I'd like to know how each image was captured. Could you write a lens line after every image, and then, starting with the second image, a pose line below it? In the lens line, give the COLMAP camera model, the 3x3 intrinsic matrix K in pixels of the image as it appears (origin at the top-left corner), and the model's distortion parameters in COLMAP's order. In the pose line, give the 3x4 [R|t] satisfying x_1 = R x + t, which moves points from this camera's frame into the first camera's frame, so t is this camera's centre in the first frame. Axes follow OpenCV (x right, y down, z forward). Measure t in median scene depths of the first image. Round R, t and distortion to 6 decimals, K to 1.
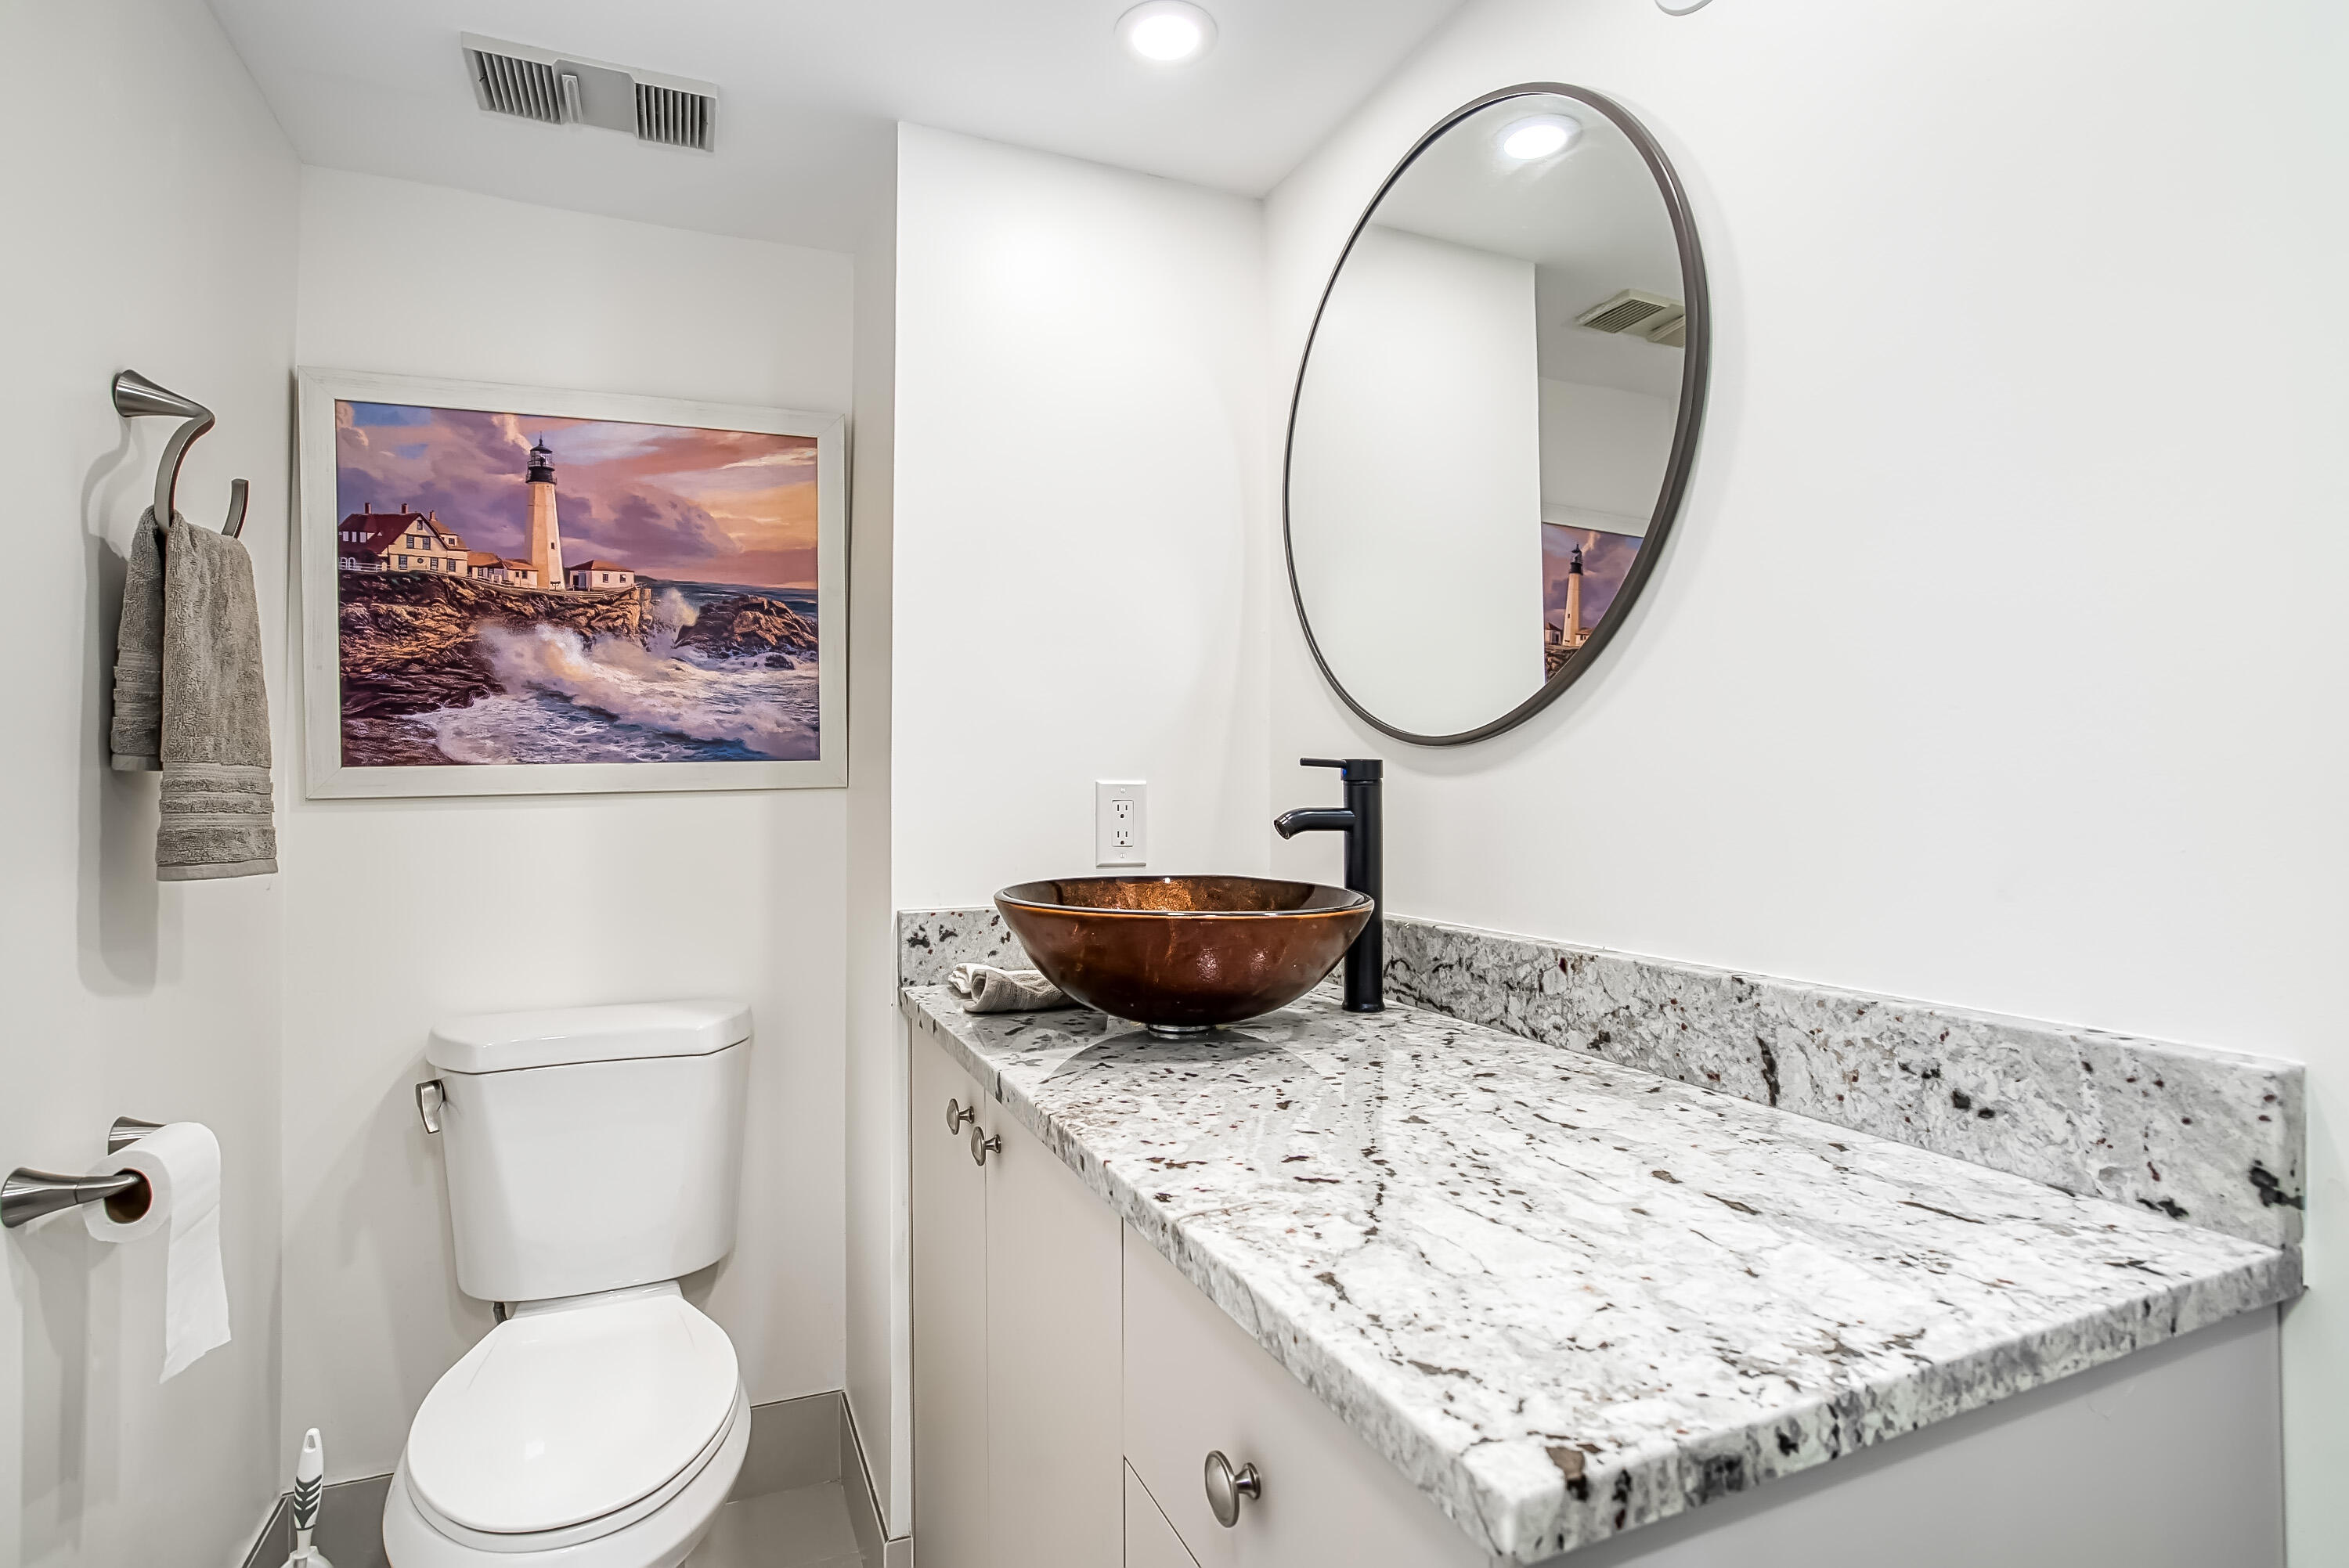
lens RADIAL K [[1152.3, 0, 1174.5], [0, 1152.3, 784.0], [0, 0, 1]] dist [0.001513, 0.000657]
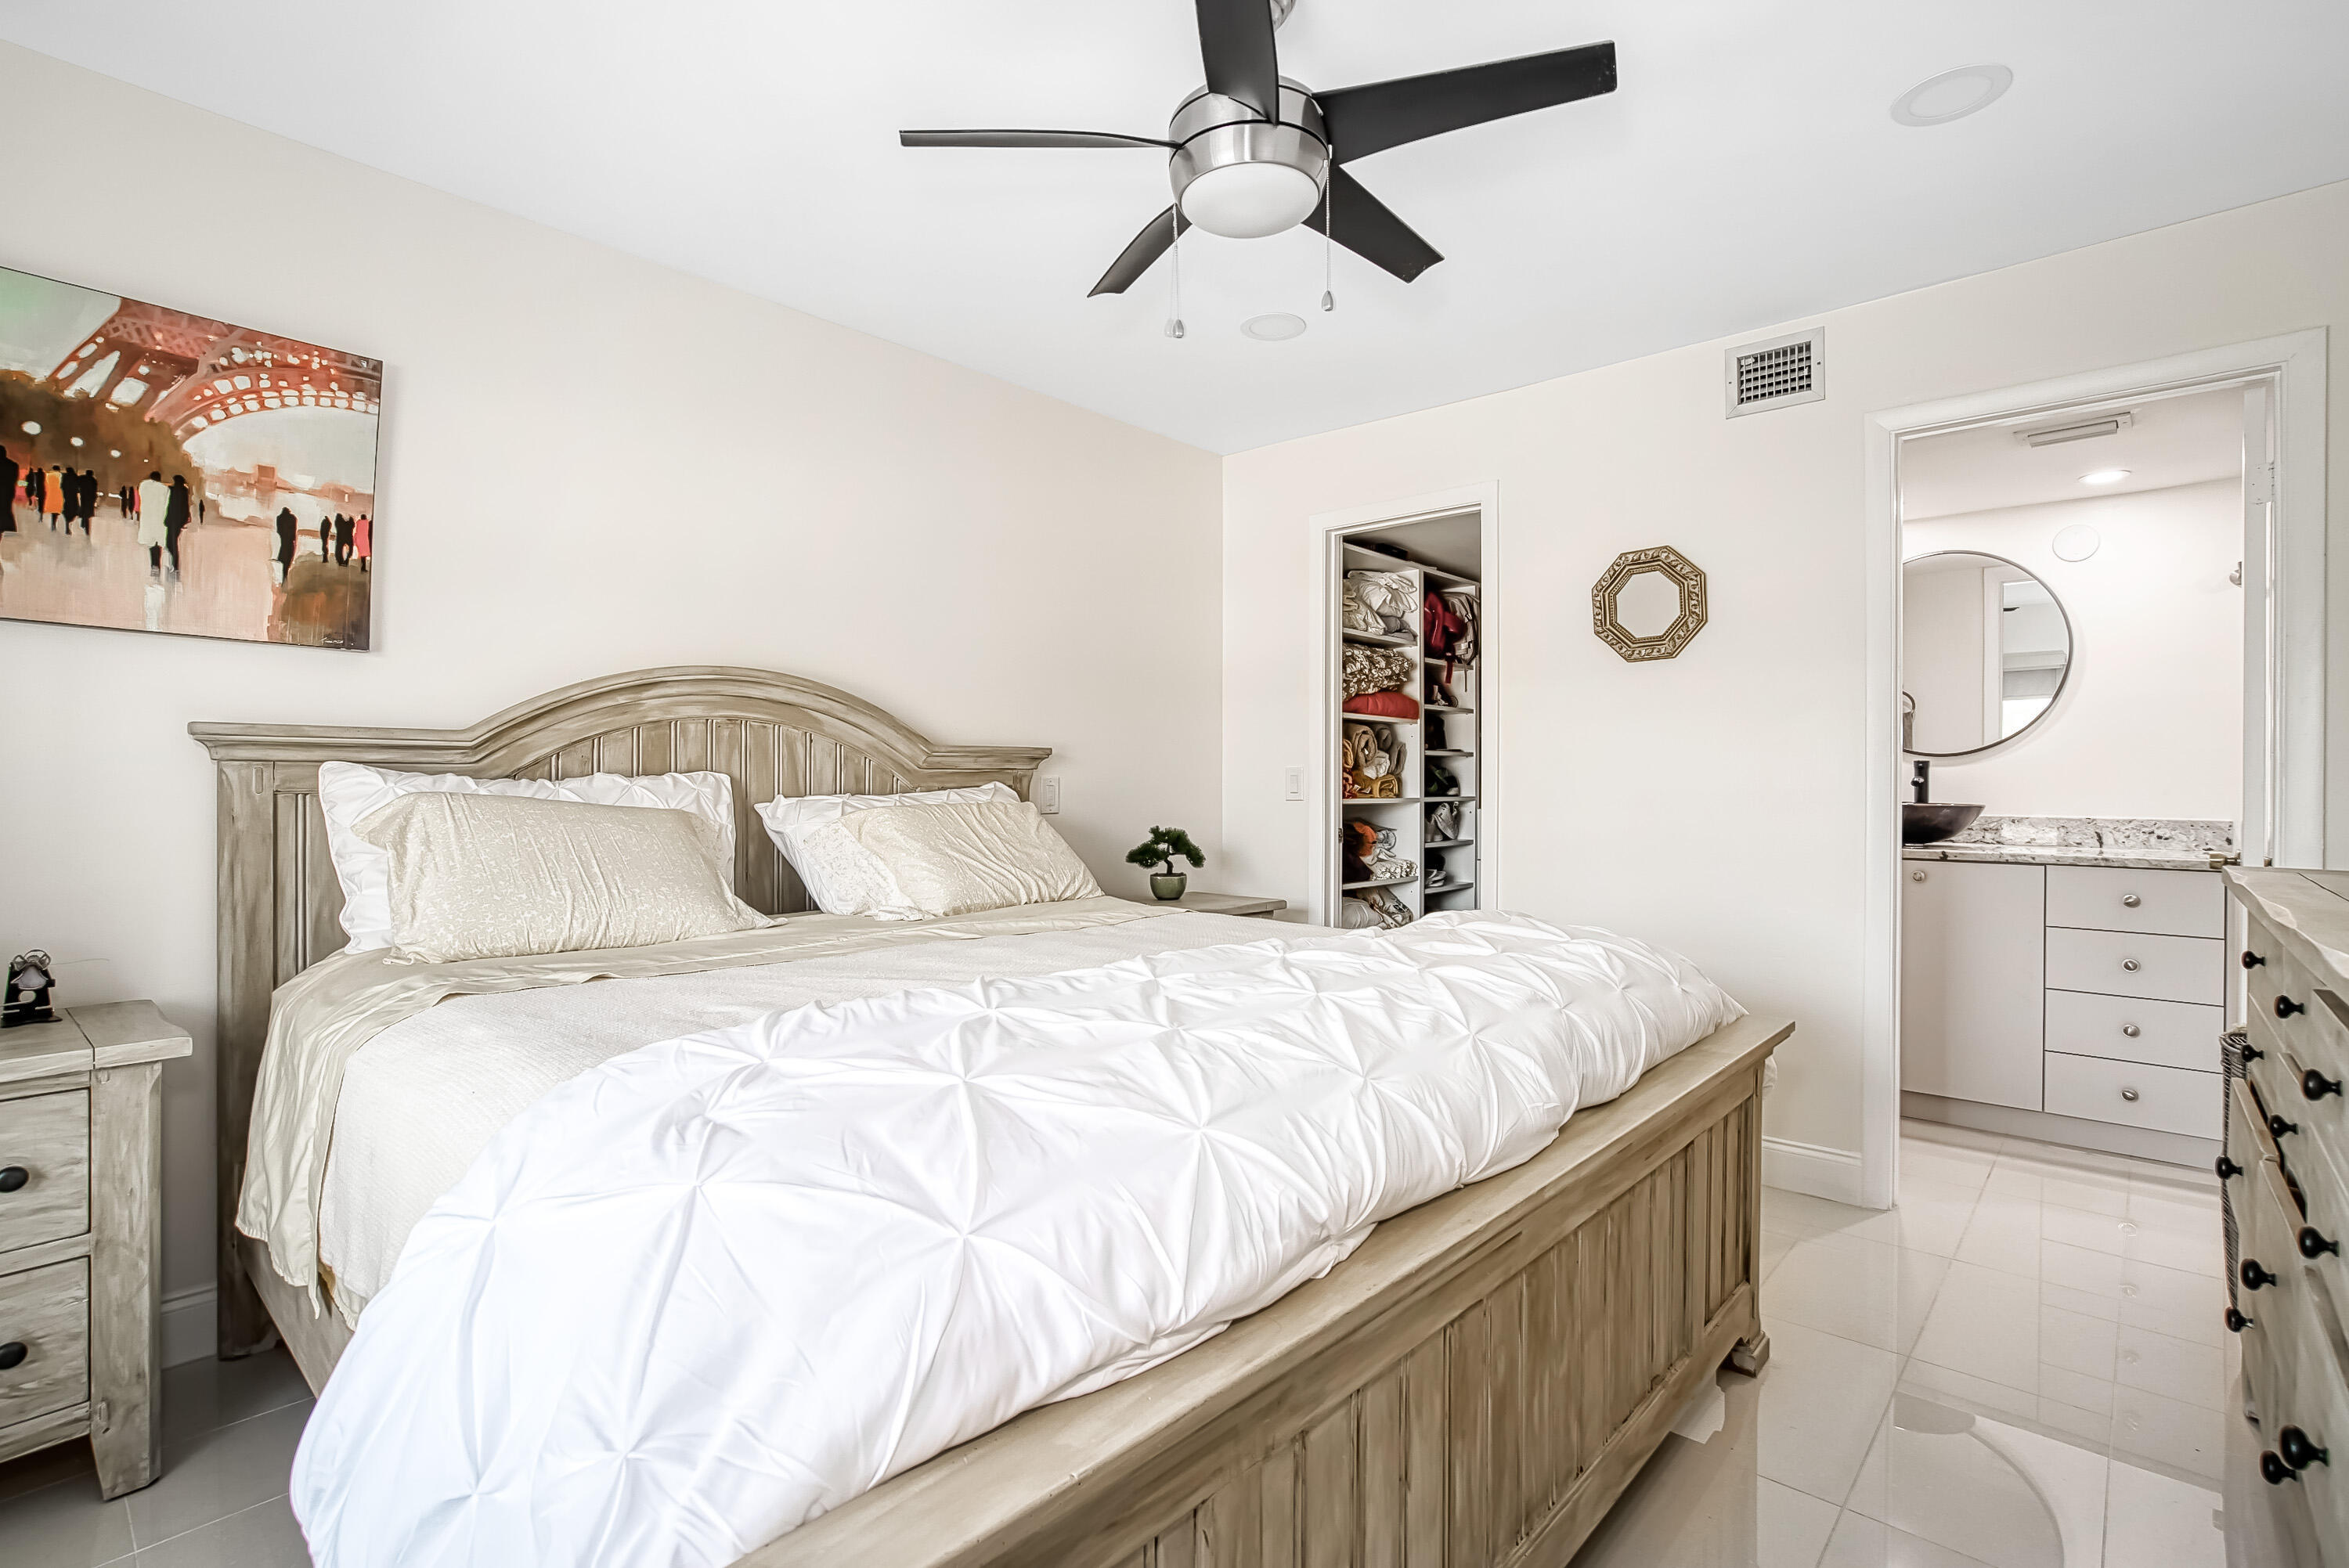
lens RADIAL K [[1152.3, 0, 1174.5], [0, 1152.3, 784.0], [0, 0, 1]] dist [0.001513, 0.000657]
pose [[0.897833, 0.004058, 0.440318, -5.183482], [-0.010417, 0.999873, 0.012027, 0.045003], [-0.440213, -0.015385, 0.897762, -1.504337]]
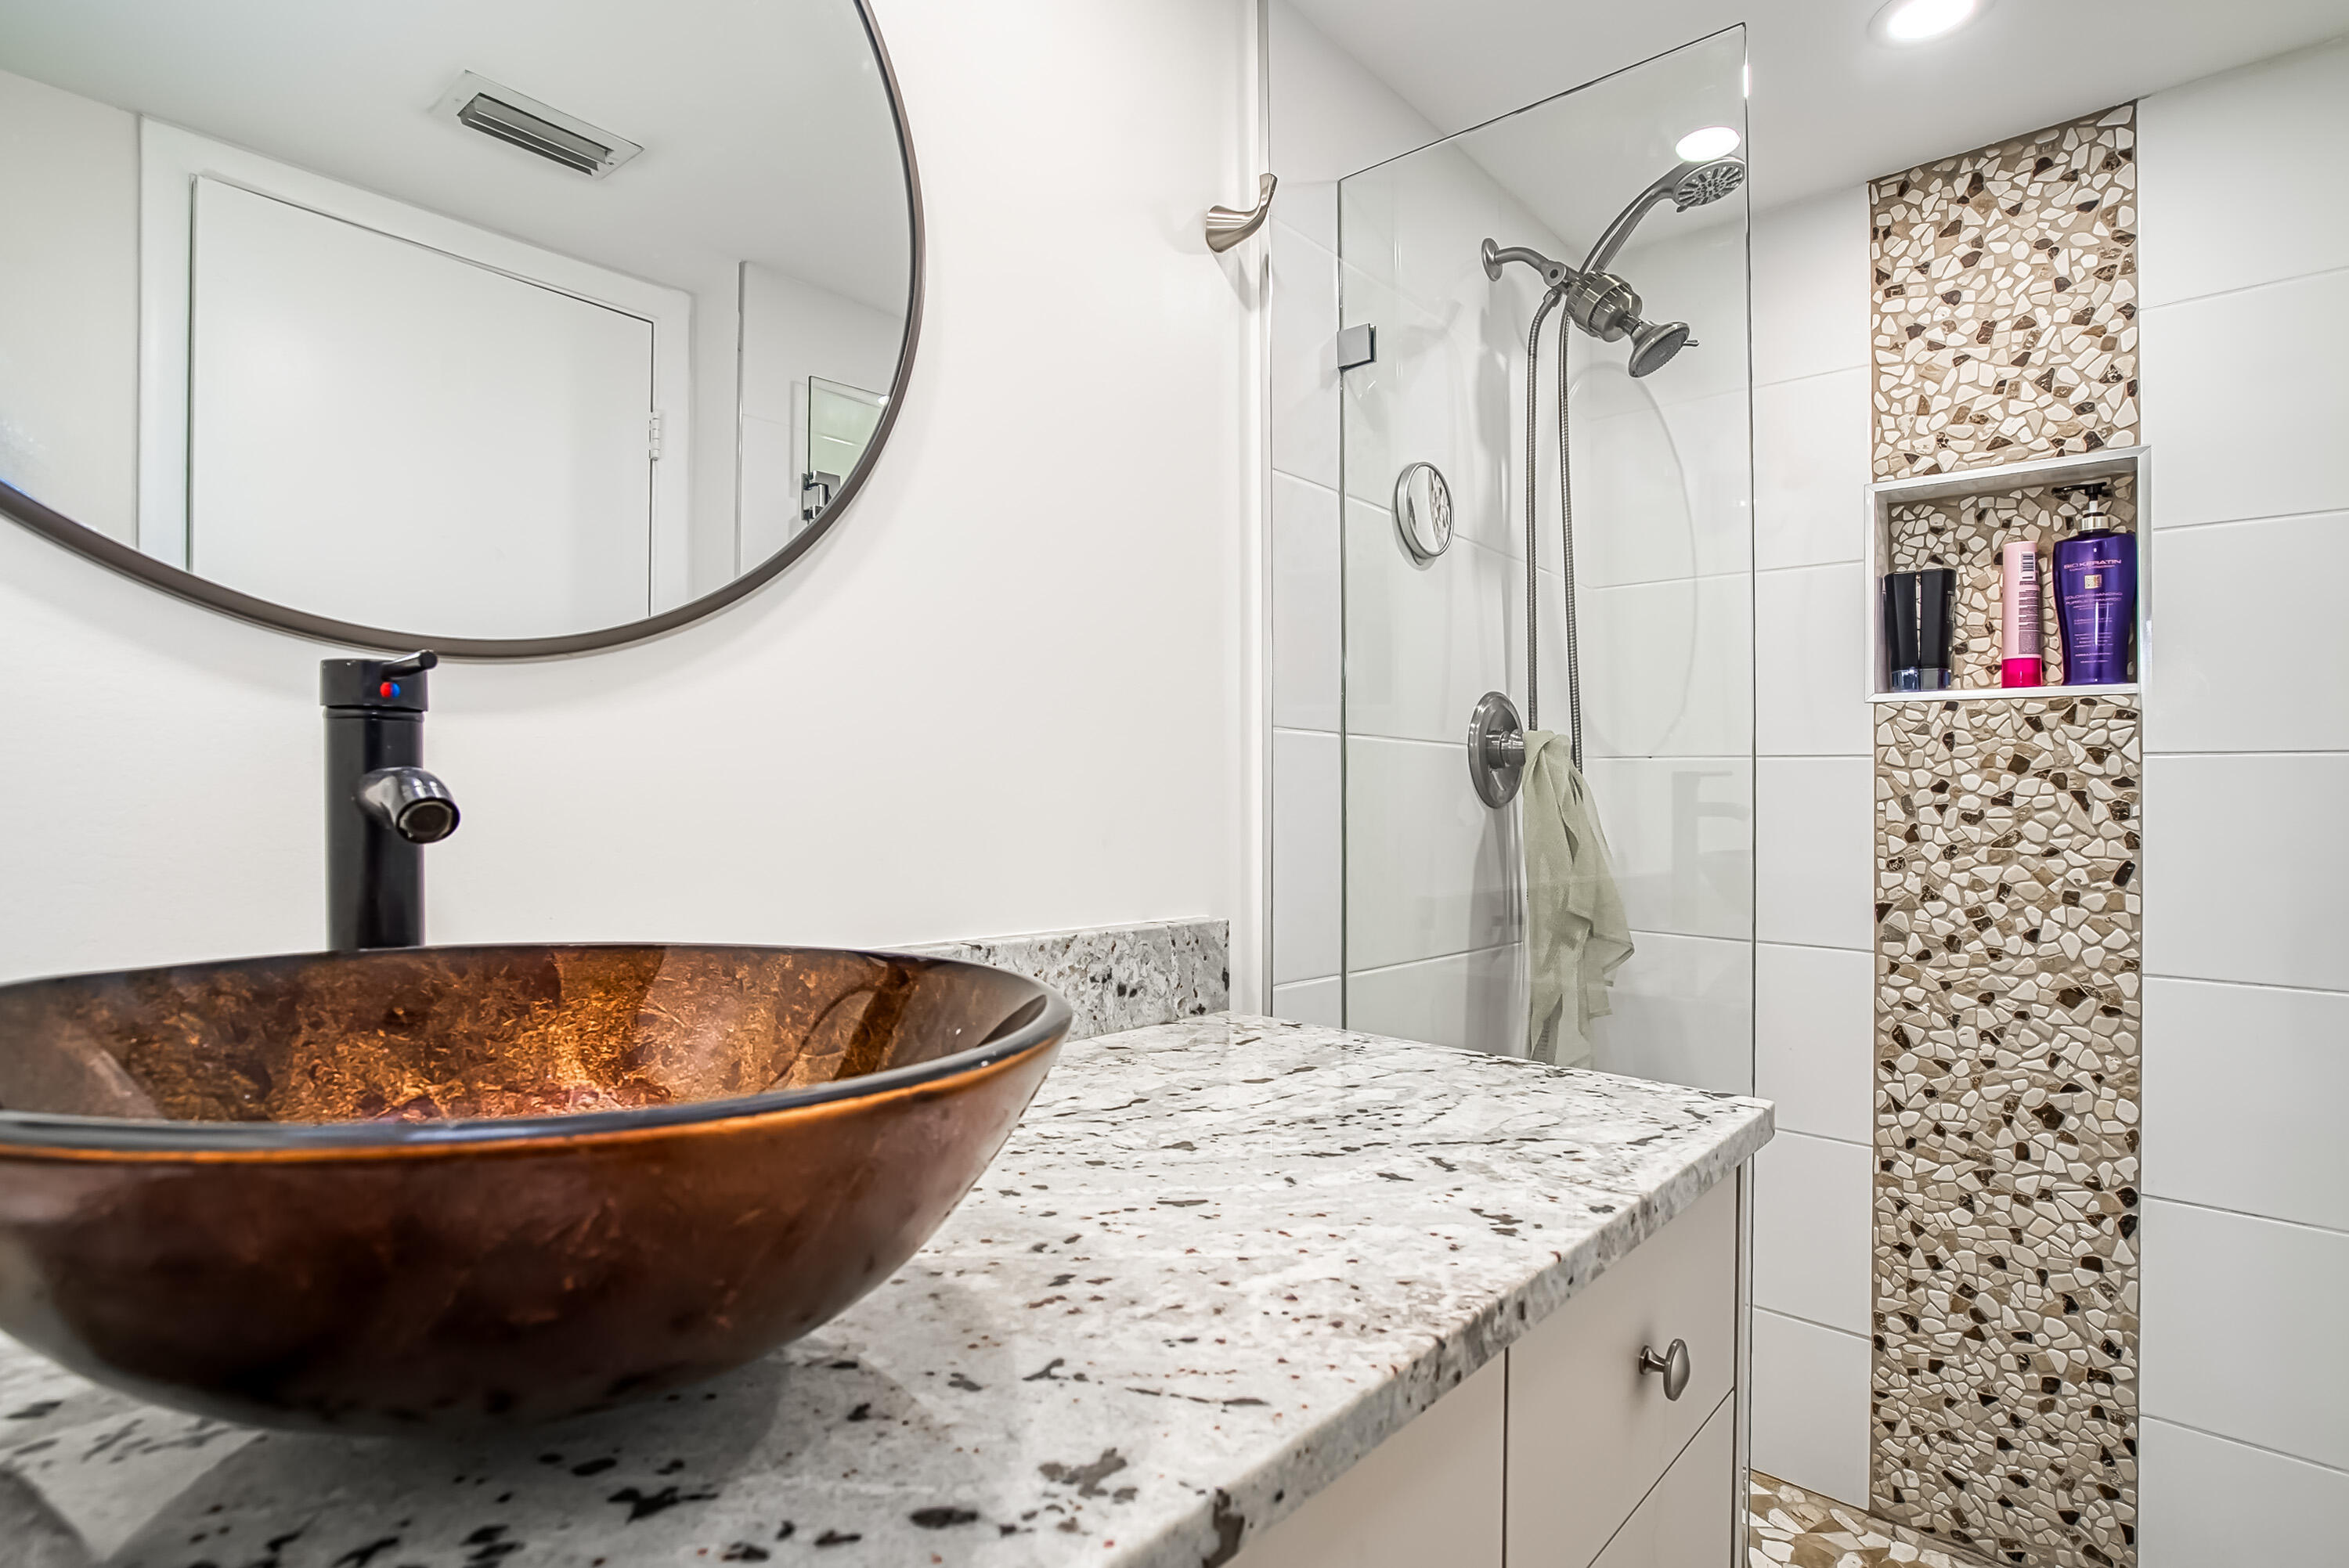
lens RADIAL K [[1152.3, 0, 1174.5], [0, 1152.3, 784.0], [0, 0, 1]] dist [0.001513, 0.000657]
pose [[-0.425487, 0.005242, 0.904949, -0.654533], [-0.029072, 0.999388, -0.019458, 0.049430], [-0.904498, -0.034588, -0.425074, 1.615733]]
